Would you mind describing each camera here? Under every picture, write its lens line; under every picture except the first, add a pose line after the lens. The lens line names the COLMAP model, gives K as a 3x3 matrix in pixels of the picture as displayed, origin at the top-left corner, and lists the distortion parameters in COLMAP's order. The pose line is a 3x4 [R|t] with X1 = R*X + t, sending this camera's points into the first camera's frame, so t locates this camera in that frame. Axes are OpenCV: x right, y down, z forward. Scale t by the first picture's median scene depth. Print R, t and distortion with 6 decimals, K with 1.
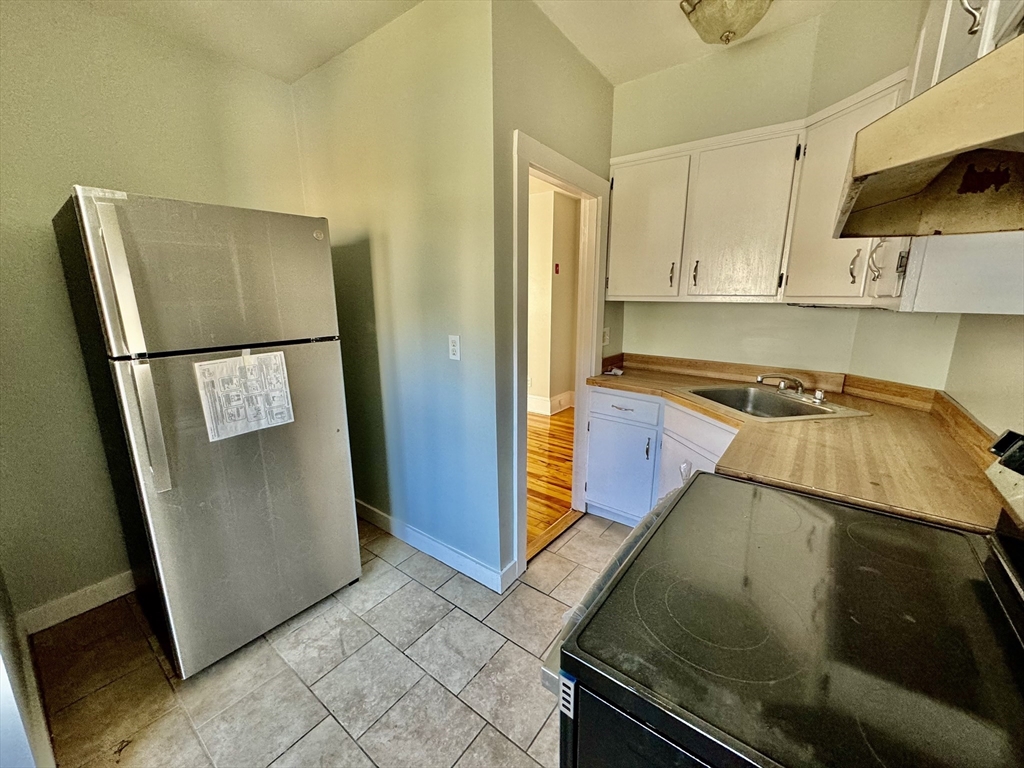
lens RADIAL K [[407.8, 0, 511.2], [0, 407.8, 381.1], [0, 0, 1]] dist [0.000838, 0.000012]
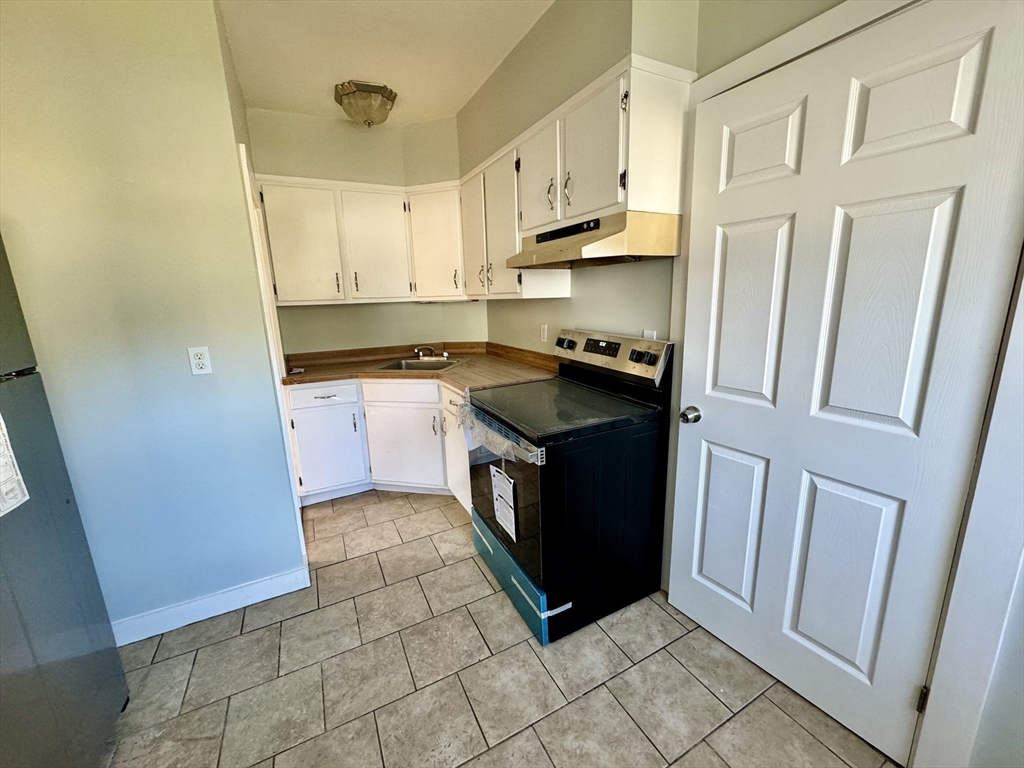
lens RADIAL K [[407.8, 0, 508.5], [0, 407.8, 382.5], [0, 0, 1]] dist [0.000838, 0.000012]
pose [[0.438952, -0.203238, 0.875223, -0.754684], [0.219821, 0.968772, 0.114714, 0.012364], [-0.871206, 0.142038, 0.469921, -0.006620]]
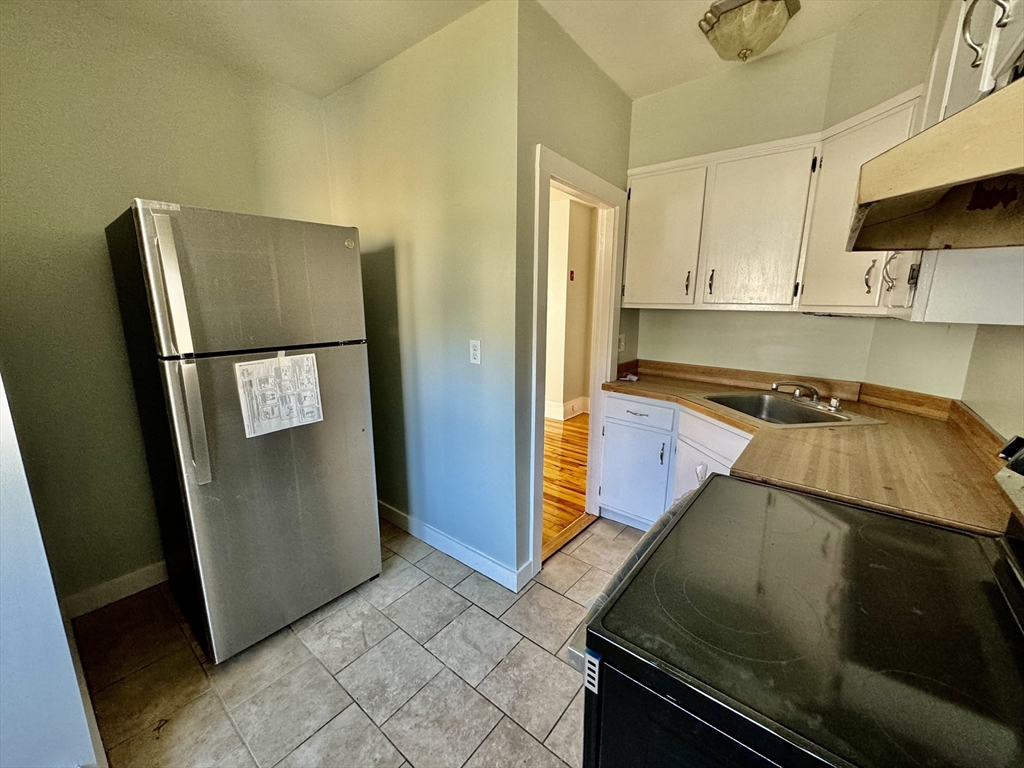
lens RADIAL K [[407.8, 0, 511.7], [0, 407.8, 381.7], [0, 0, 1]] dist [0.000838, 0.000012]
pose [[0.999582, 0.013163, -0.025737, -0.022569], [-0.013483, 0.999834, -0.012290, 0.005784], [0.025571, 0.012632, 0.999593, -0.037786]]
